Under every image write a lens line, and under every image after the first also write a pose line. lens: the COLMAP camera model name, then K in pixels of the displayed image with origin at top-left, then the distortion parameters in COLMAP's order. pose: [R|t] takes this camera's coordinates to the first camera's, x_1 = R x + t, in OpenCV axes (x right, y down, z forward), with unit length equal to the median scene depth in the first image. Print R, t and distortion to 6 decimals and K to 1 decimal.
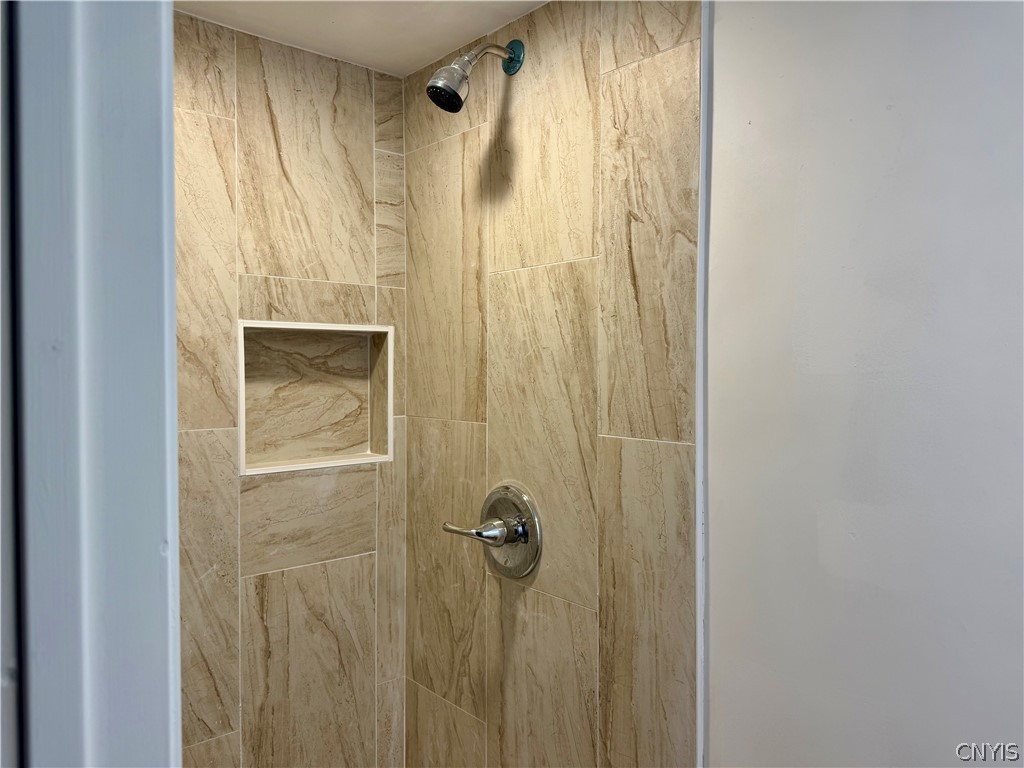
lens RADIAL K [[712.3, 0, 519.5], [0, 712.3, 382.6], [0, 0, 1]] dist [0.059862, -0.073915]
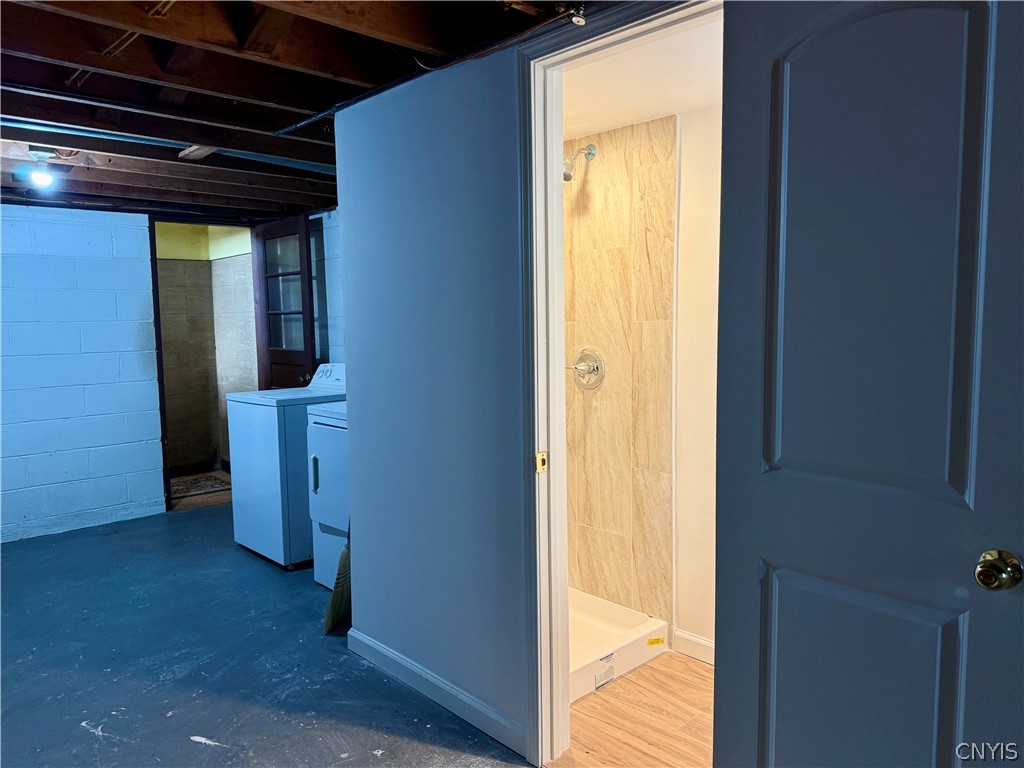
lens RADIAL K [[712.3, 0, 504.0], [0, 712.3, 382.6], [0, 0, 1]] dist [0.059862, -0.073915]
pose [[0.999708, -0.008273, 0.022708, -0.376566], [0.006962, 0.998339, 0.057193, 0.139894], [-0.023143, -0.057018, 0.998105, -1.398508]]
